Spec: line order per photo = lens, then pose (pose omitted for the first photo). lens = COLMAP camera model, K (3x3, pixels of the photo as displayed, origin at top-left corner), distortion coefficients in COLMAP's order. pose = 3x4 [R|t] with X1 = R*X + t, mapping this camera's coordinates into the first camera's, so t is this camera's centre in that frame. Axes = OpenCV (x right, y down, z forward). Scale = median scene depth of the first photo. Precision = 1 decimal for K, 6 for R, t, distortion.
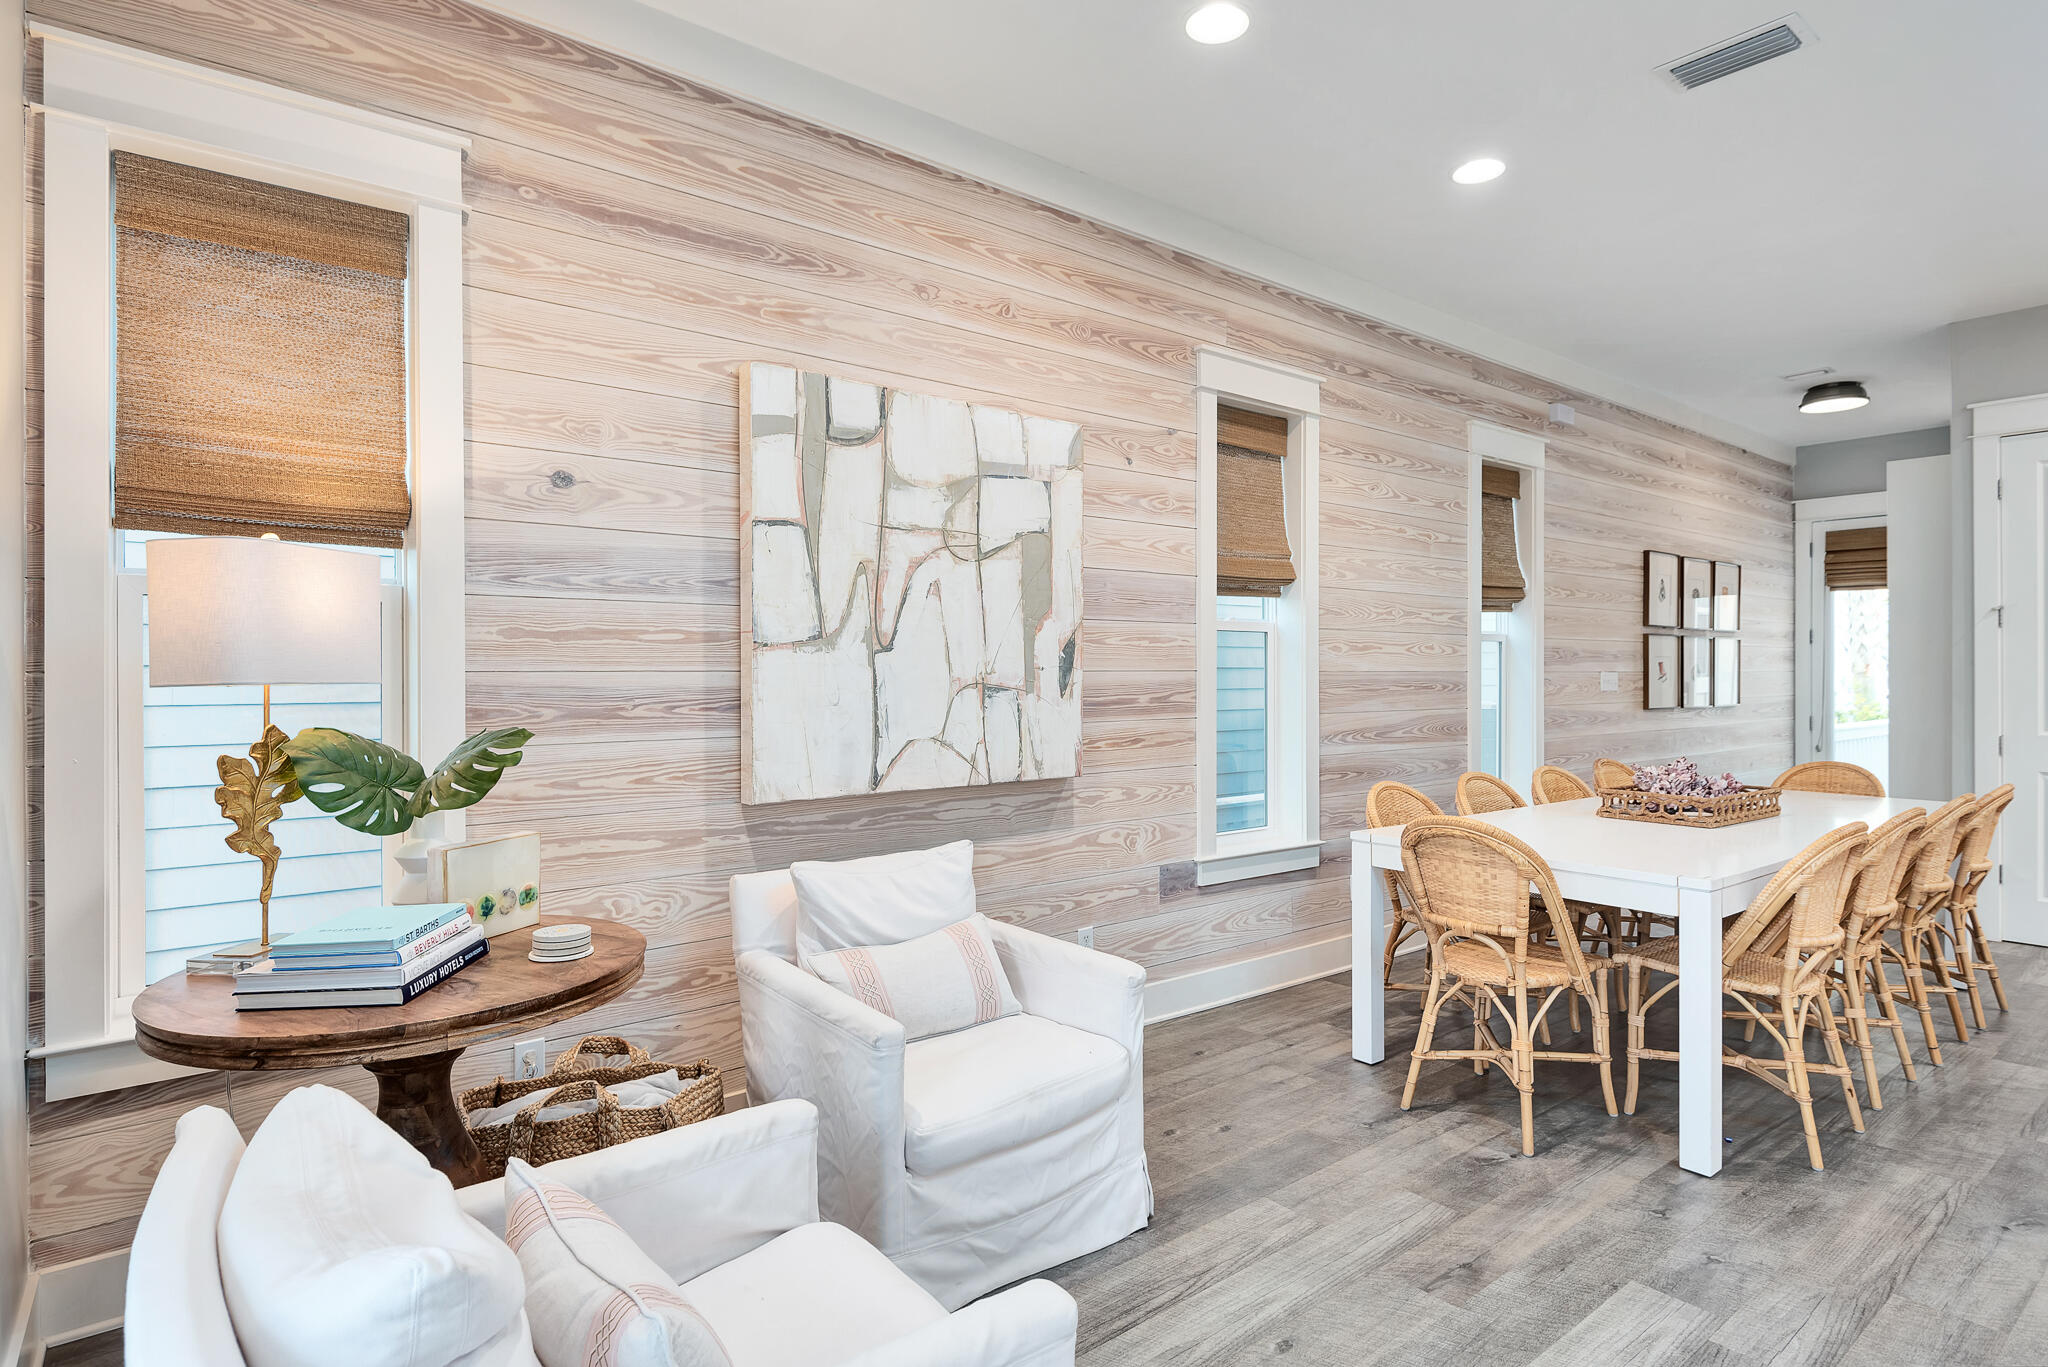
lens RADIAL K [[1064.3, 0, 1025.2], [0, 1064.3, 679.8], [0, 0, 1]] dist [0.026737, -0.022949]
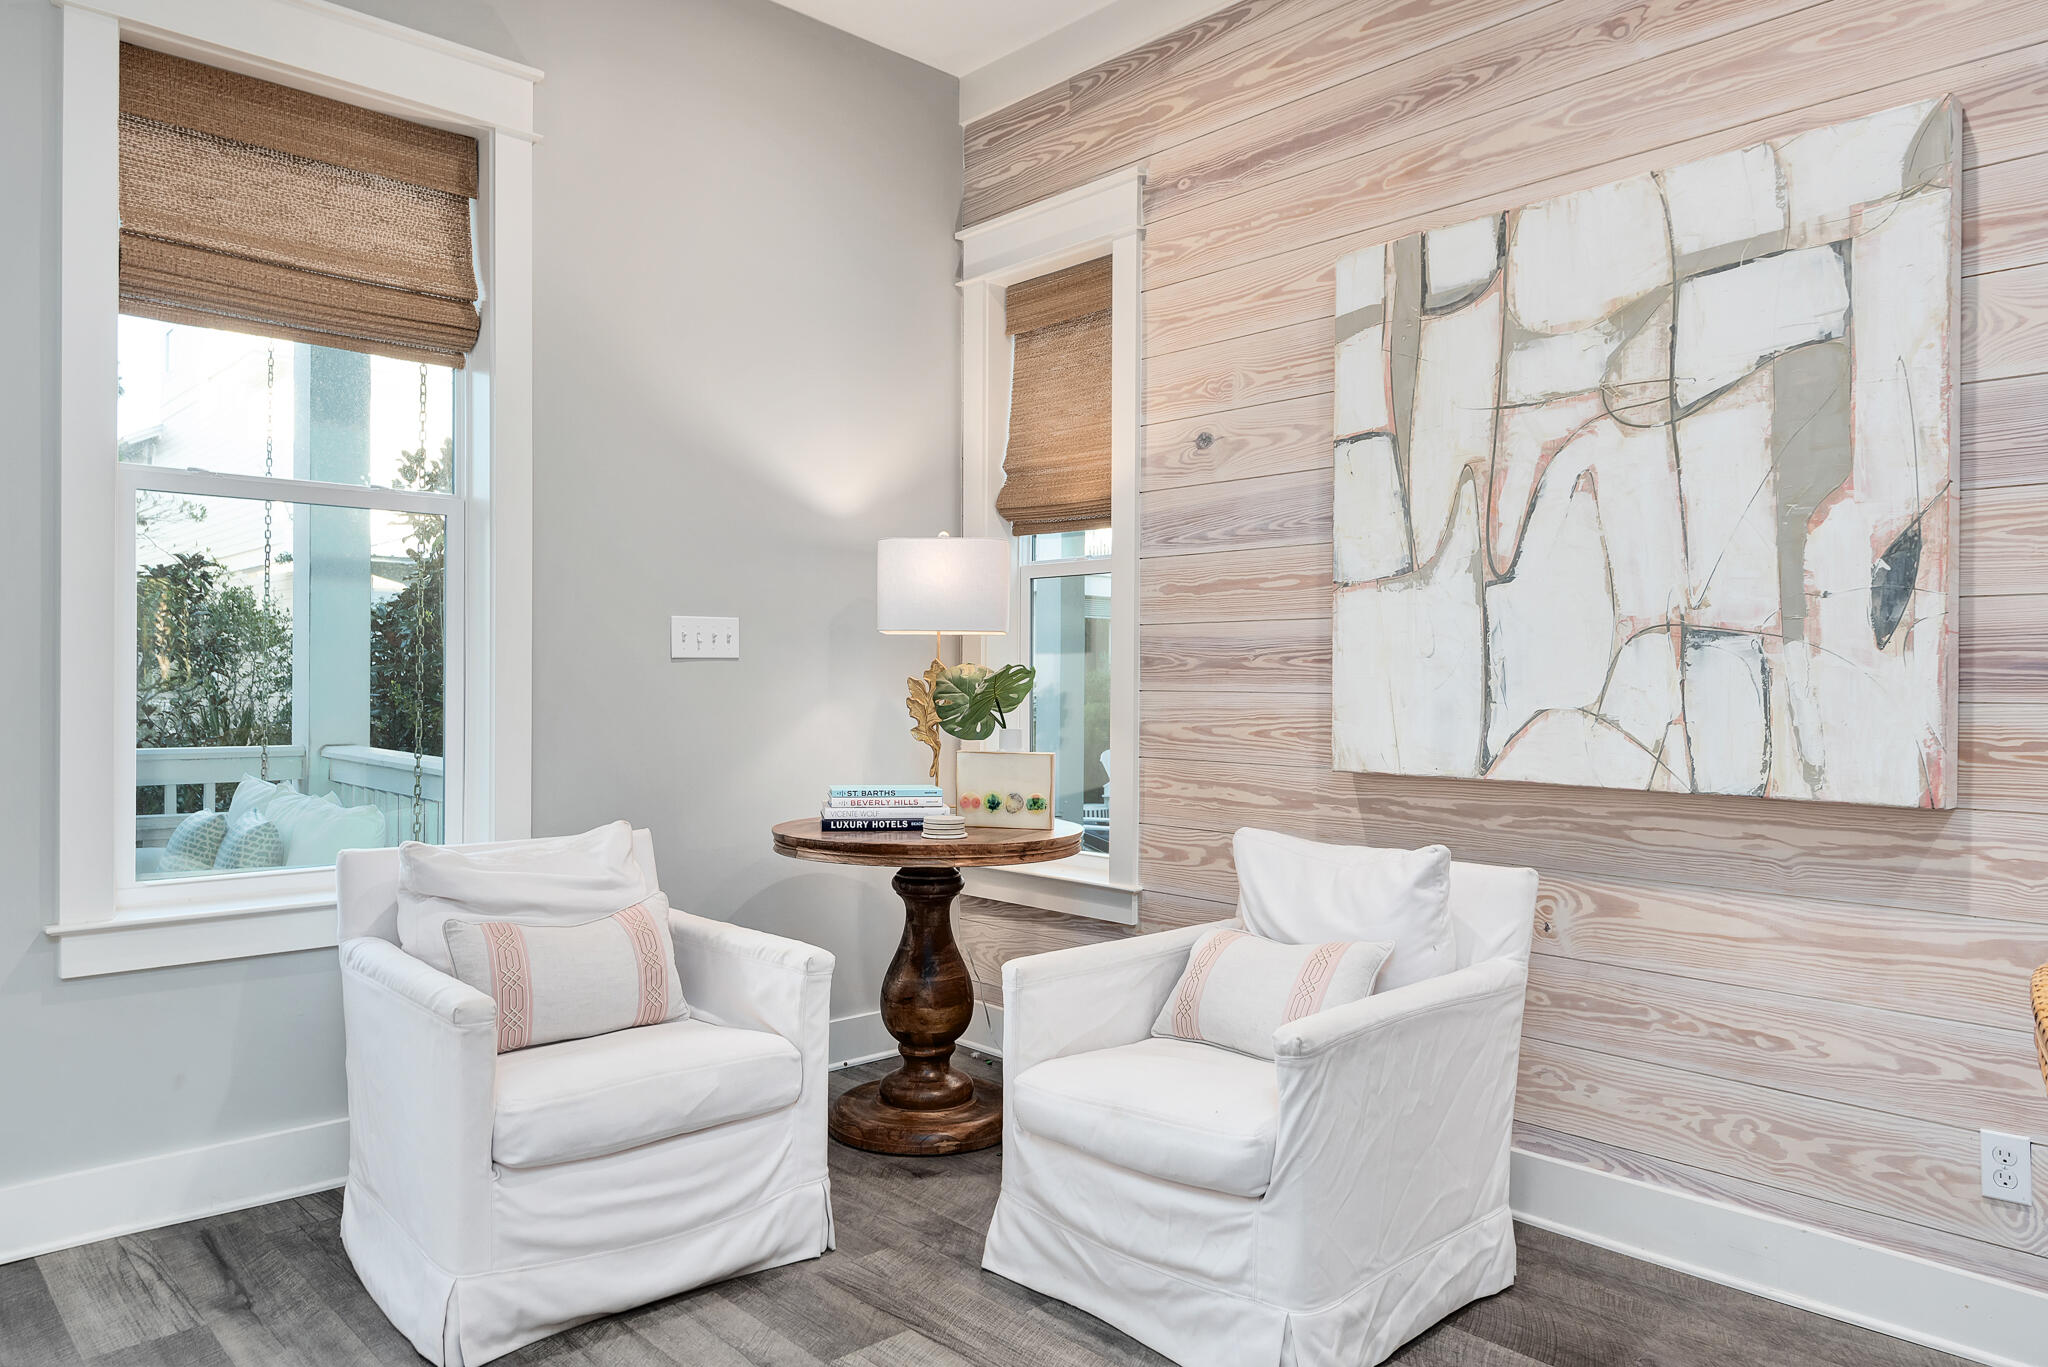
lens RADIAL K [[1339.9, 0, 1024.0], [0, 1339.9, 683.5], [0, 0, 1]] dist [0.051893, -0.052985]
pose [[0.084111, 0.006142, -0.996437, 0.747852], [-0.013024, 0.999902, 0.005064, 0.040962], [0.996371, 0.012551, 0.084183, 0.610866]]
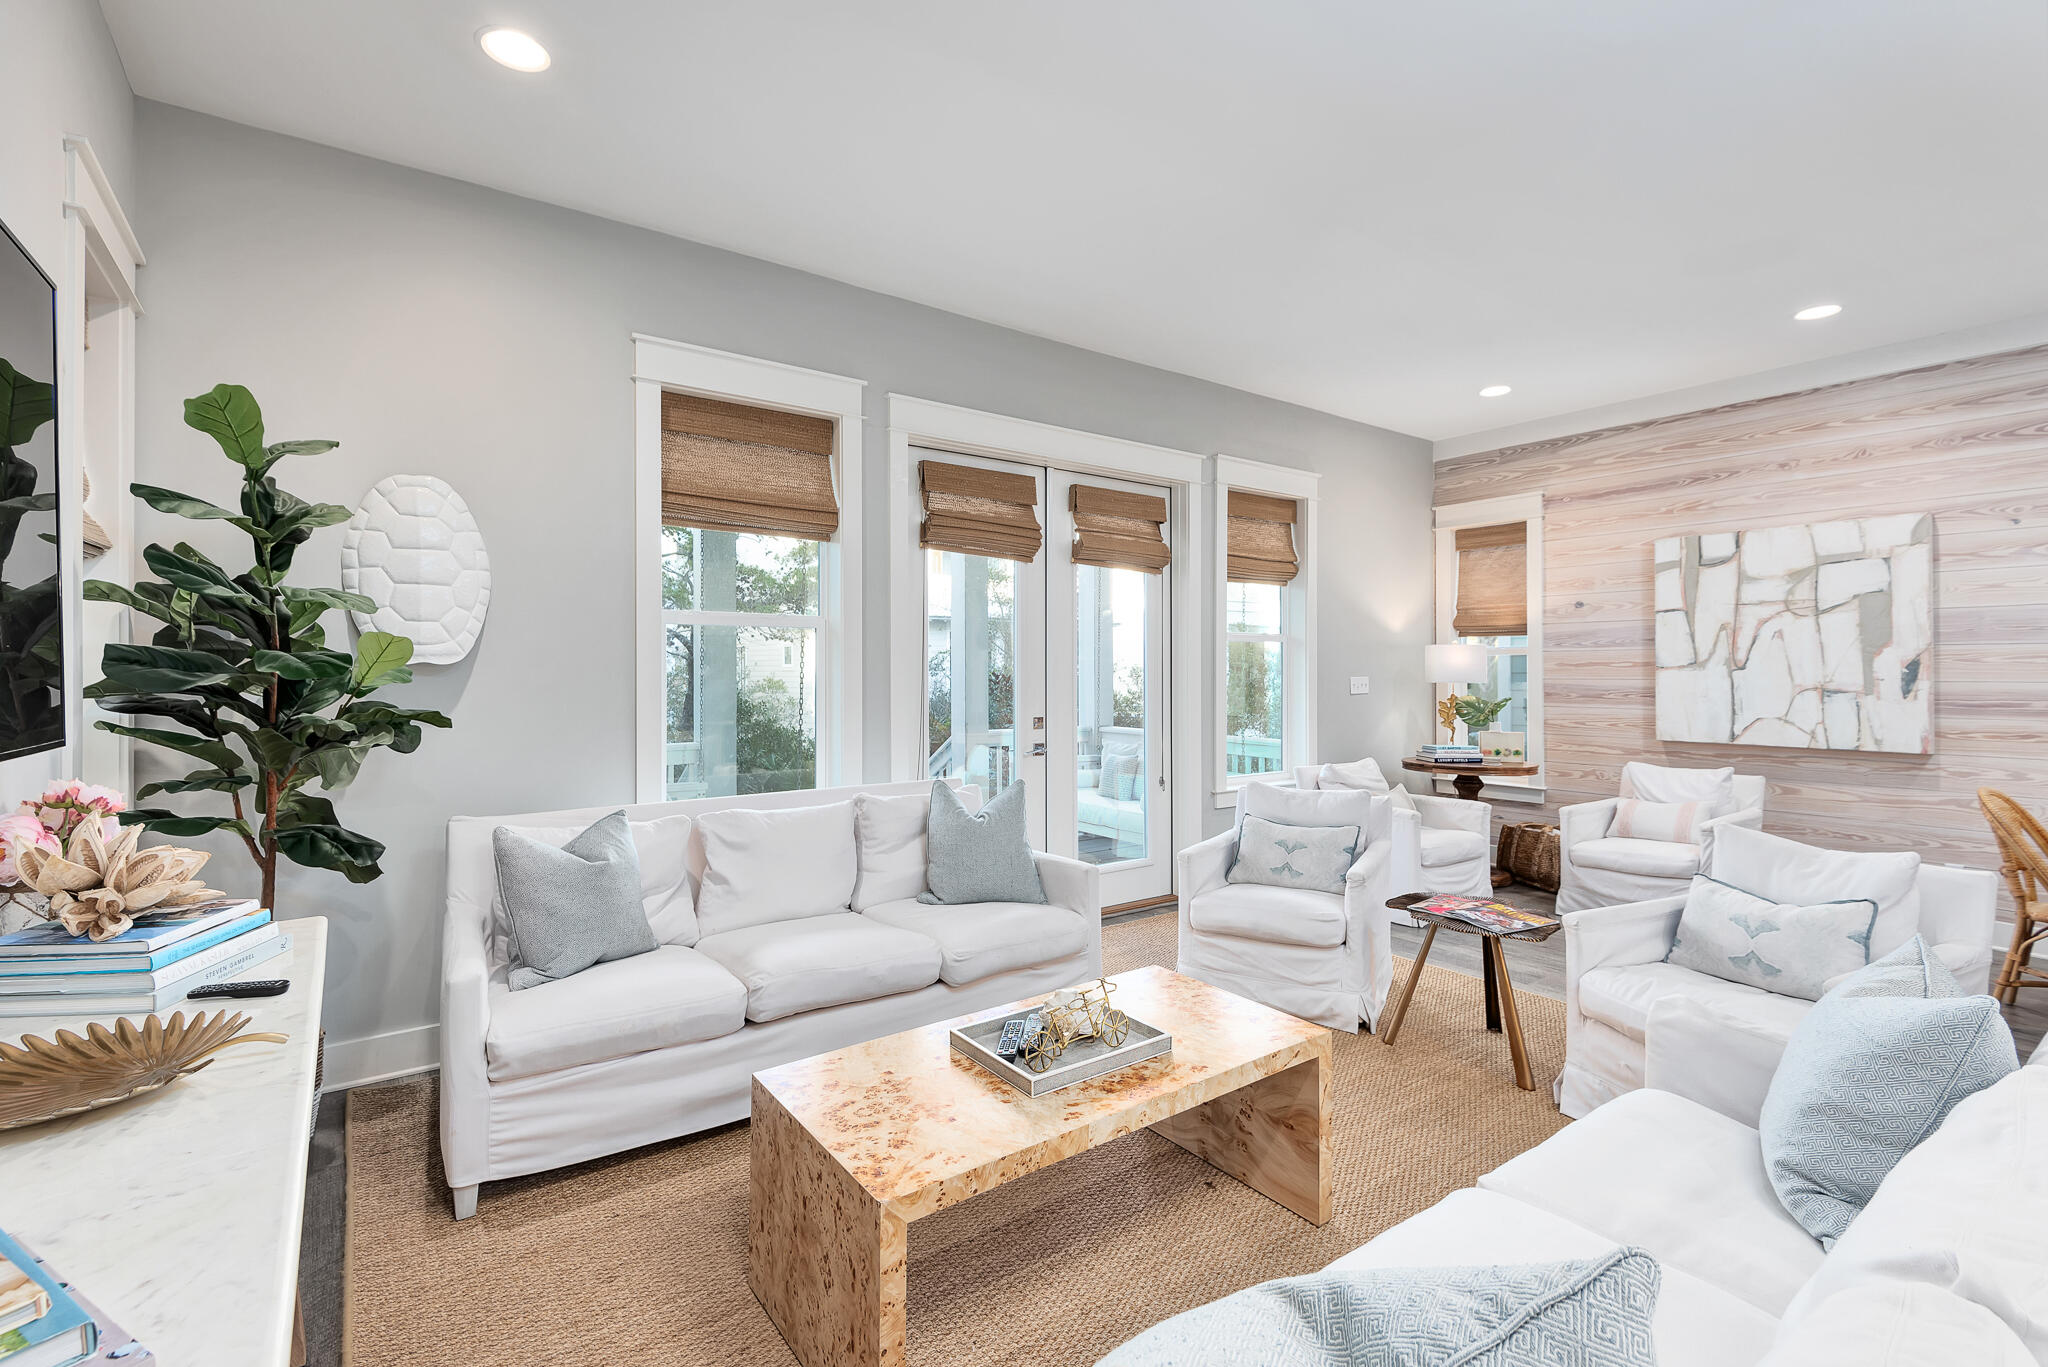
lens RADIAL K [[917.8, 0, 1021.8], [0, 917.8, 665.0], [0, 0, 1]] dist [0.021235, -0.020155]
pose [[-0.044333, -0.004432, -0.999007, 1.582735], [-0.006506, 0.999970, -0.004148, -0.020275], [0.998996, 0.006316, -0.044361, -0.208642]]
